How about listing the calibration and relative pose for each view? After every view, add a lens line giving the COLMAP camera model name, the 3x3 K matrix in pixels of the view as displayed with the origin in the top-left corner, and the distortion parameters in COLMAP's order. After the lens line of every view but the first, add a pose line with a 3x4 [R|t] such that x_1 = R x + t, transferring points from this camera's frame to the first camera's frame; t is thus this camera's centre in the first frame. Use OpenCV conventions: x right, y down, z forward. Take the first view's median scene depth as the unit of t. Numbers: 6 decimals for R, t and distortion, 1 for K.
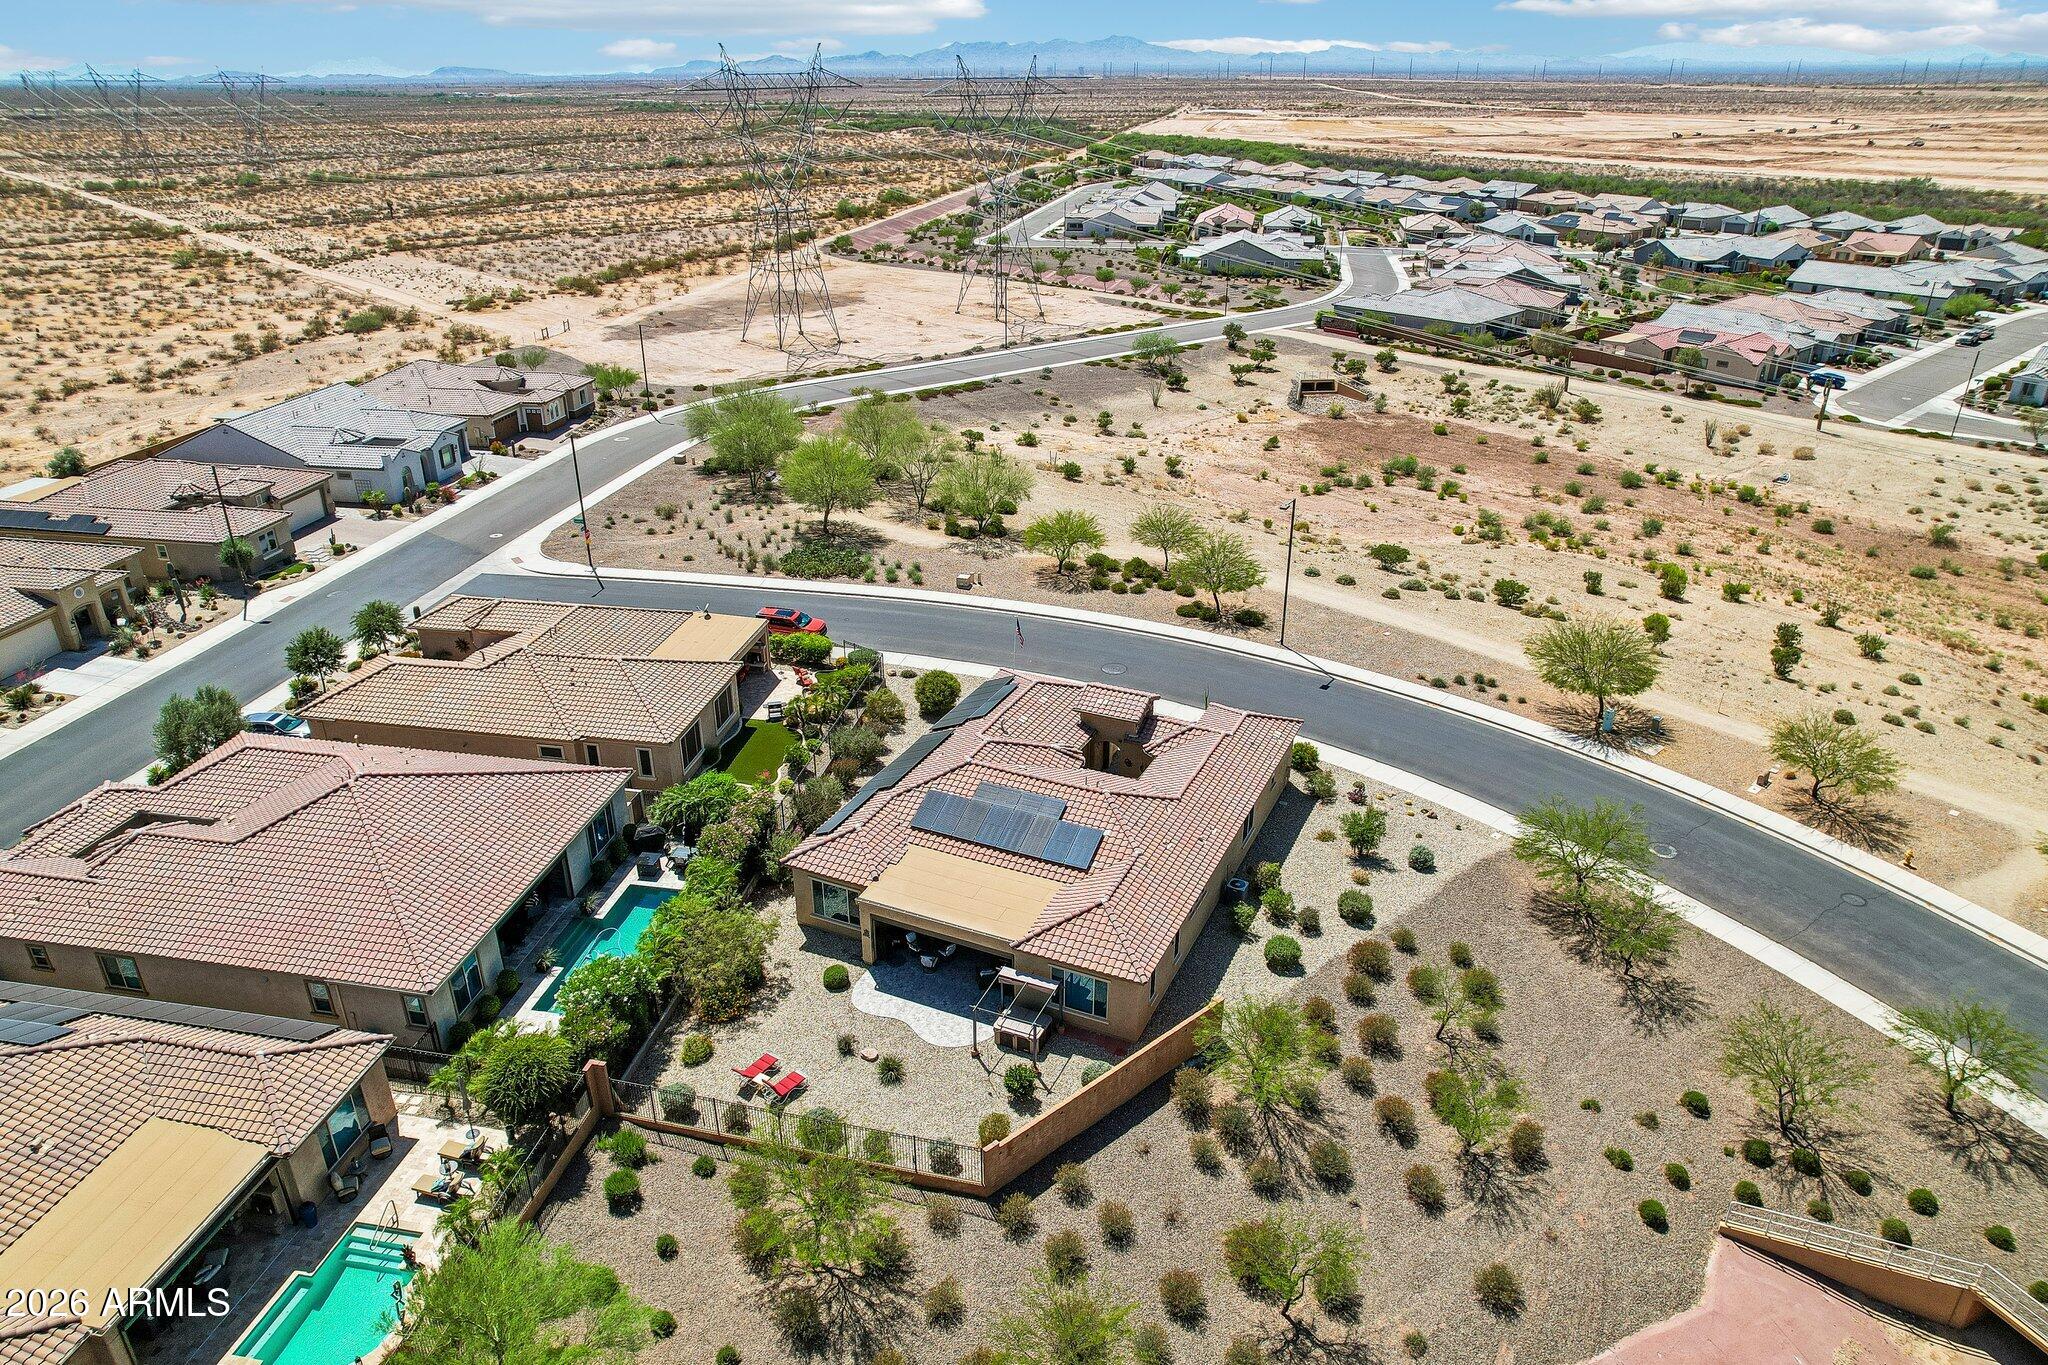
lens RADIAL K [[1335.3, 0, 1024.0], [0, 1335.3, 682.5], [0, 0, 1]] dist [-0.075869, 0.058336]
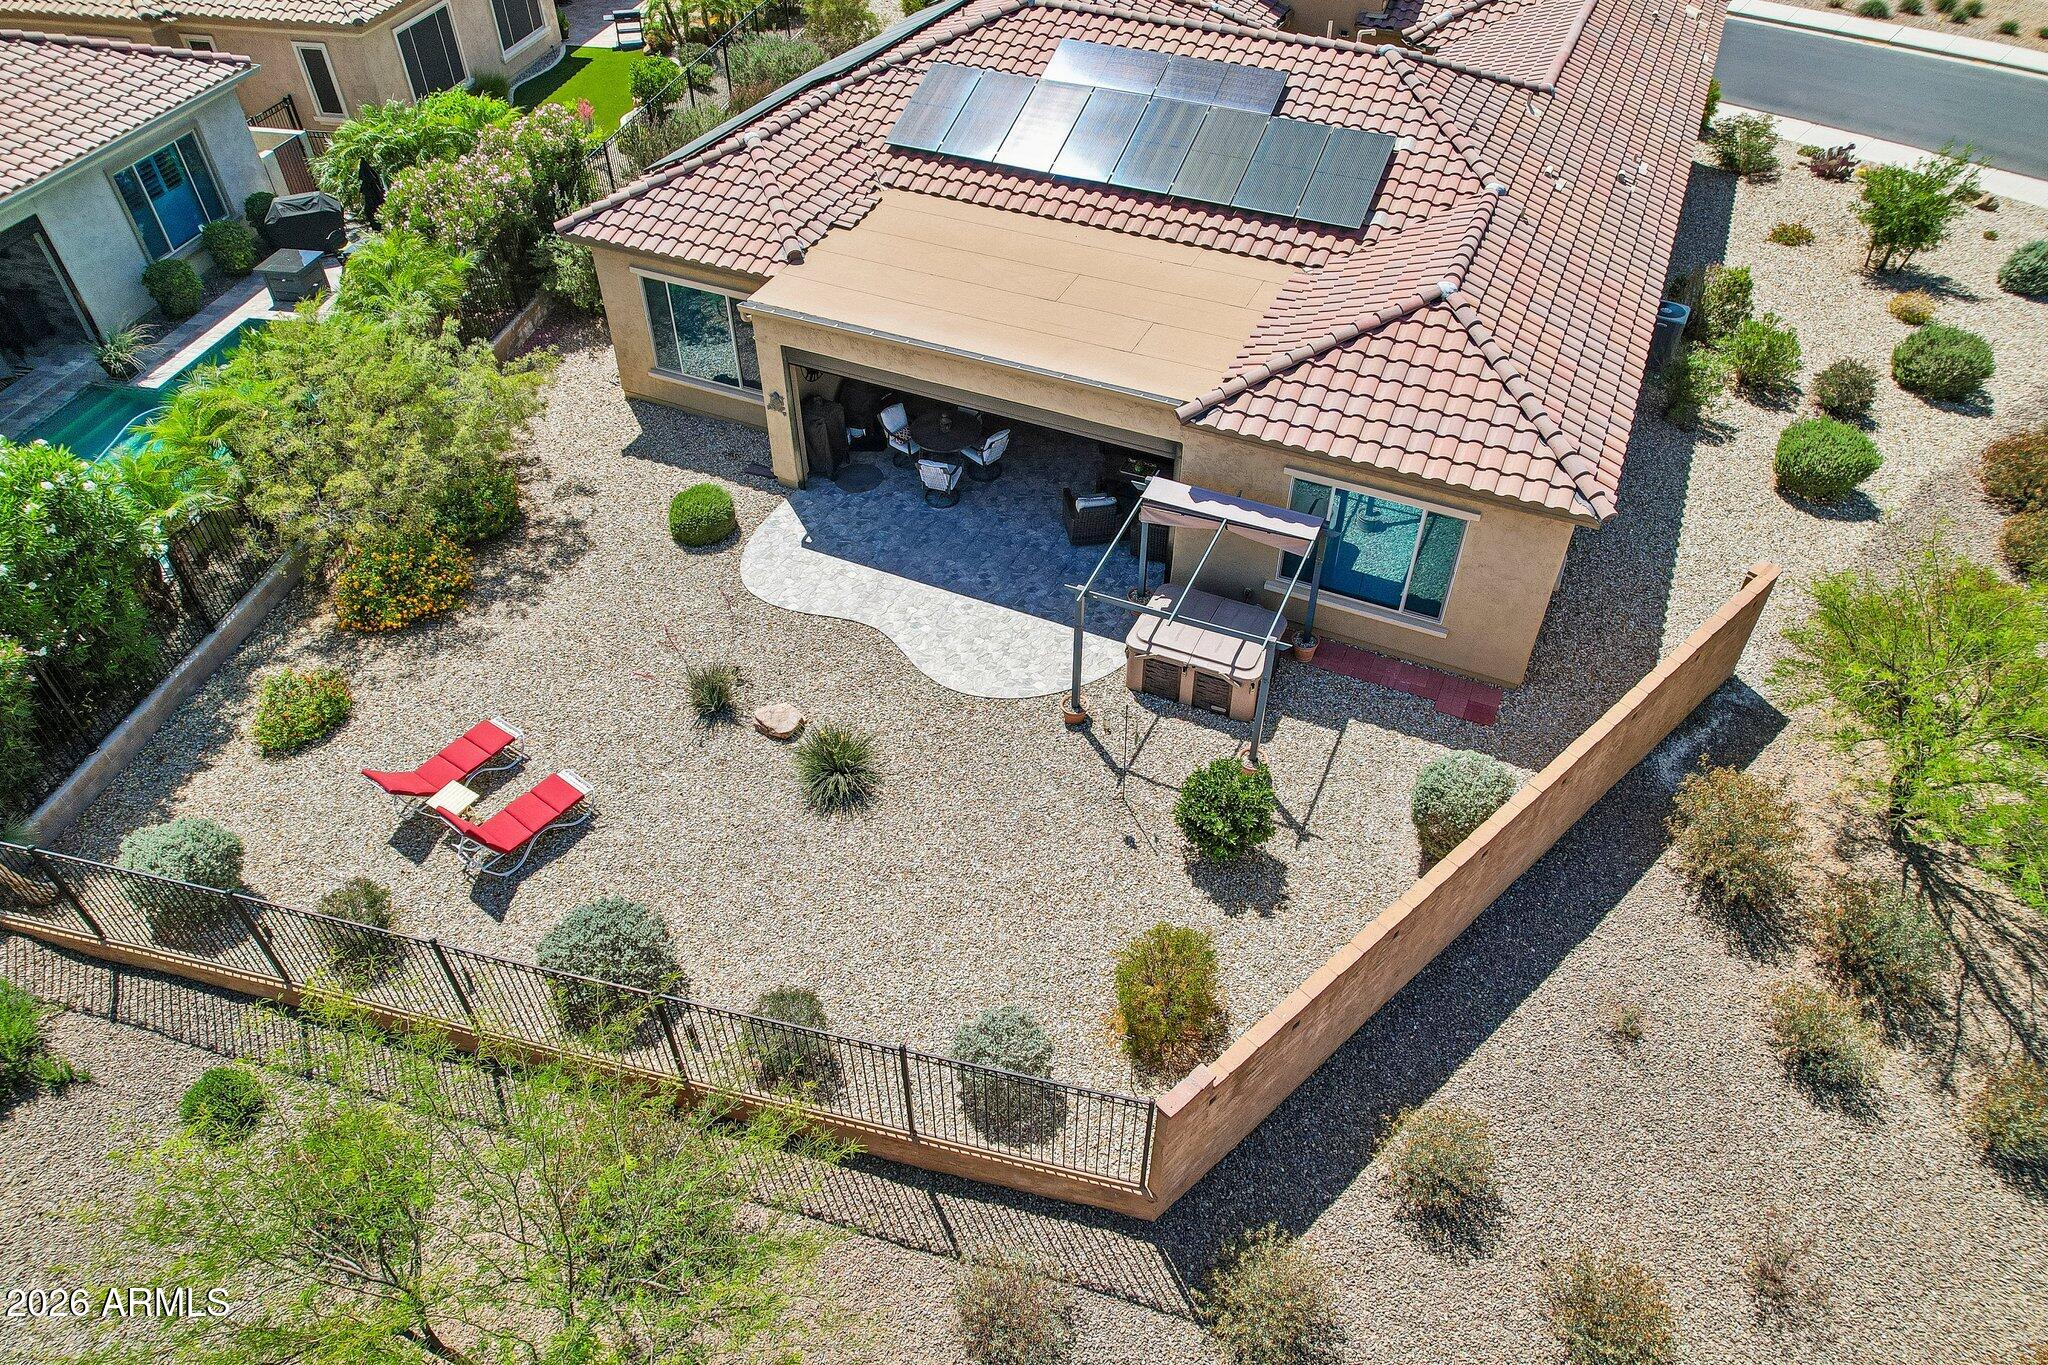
lens RADIAL K [[1335.3, 0, 1024.0], [0, 1335.3, 682.5], [0, 0, 1]] dist [-0.075869, 0.058336]
pose [[0.999995, 0.001391, -0.002929, -0.037627], [-0.000445, 0.953648, 0.300923, 0.123567], [0.003211, -0.300920, 0.953644, 0.502215]]
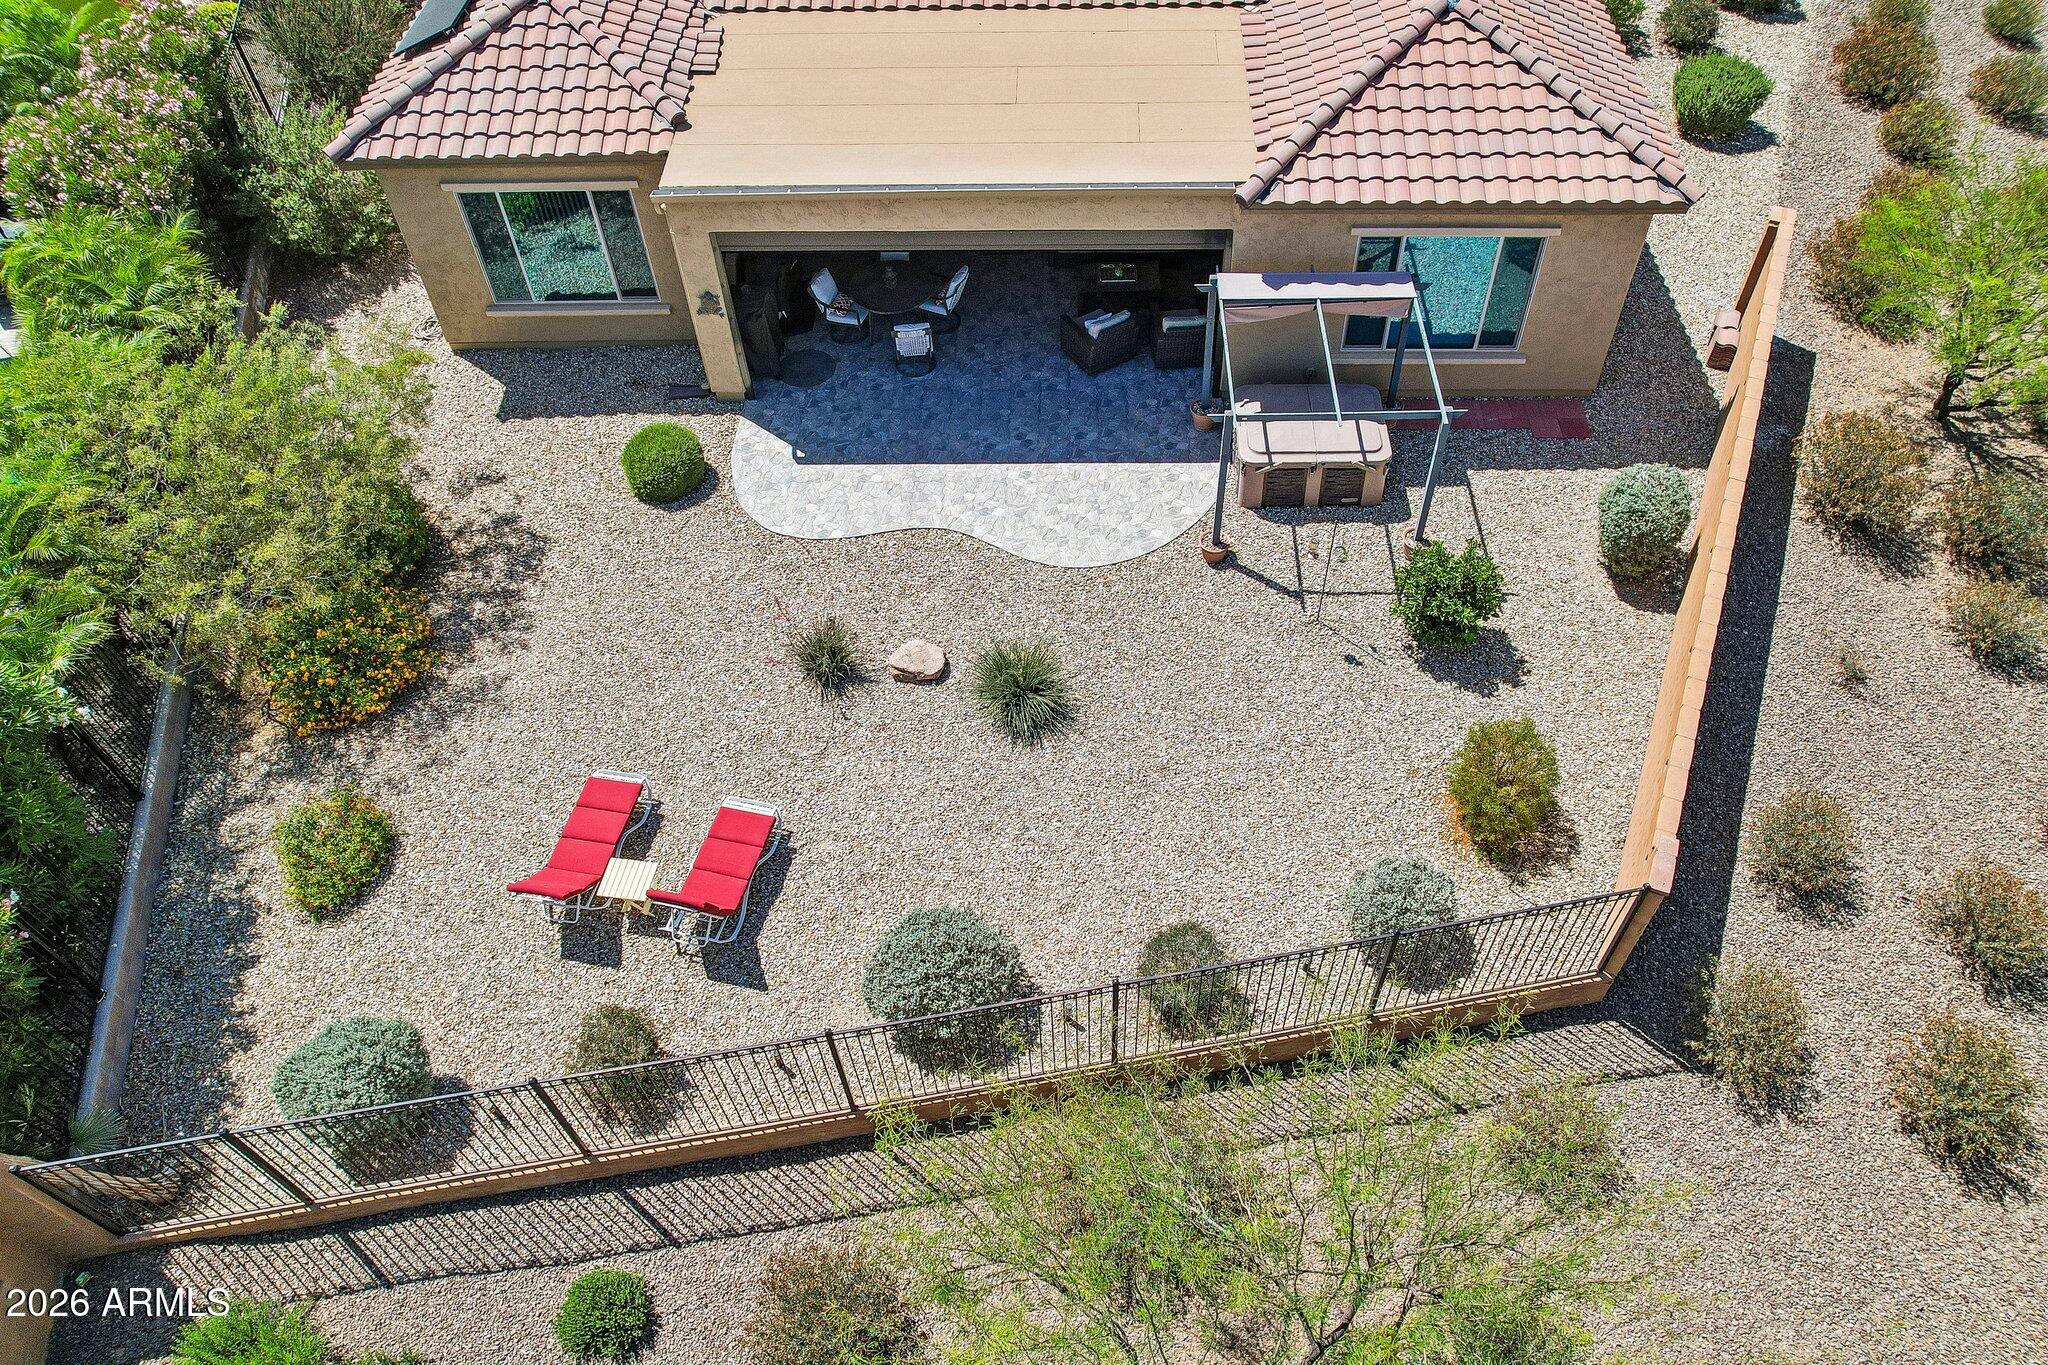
lens RADIAL K [[1463.9, 0, 1072.4], [0, 1463.9, 705.5], [0, 0, 1]] dist [-0.076909, 0.053976]
pose [[0.909902, -0.327191, 0.254997, -0.131132], [0.185838, 0.871096, 0.454594, 0.107727], [-0.370866, -0.366248, 0.853417, 0.526176]]
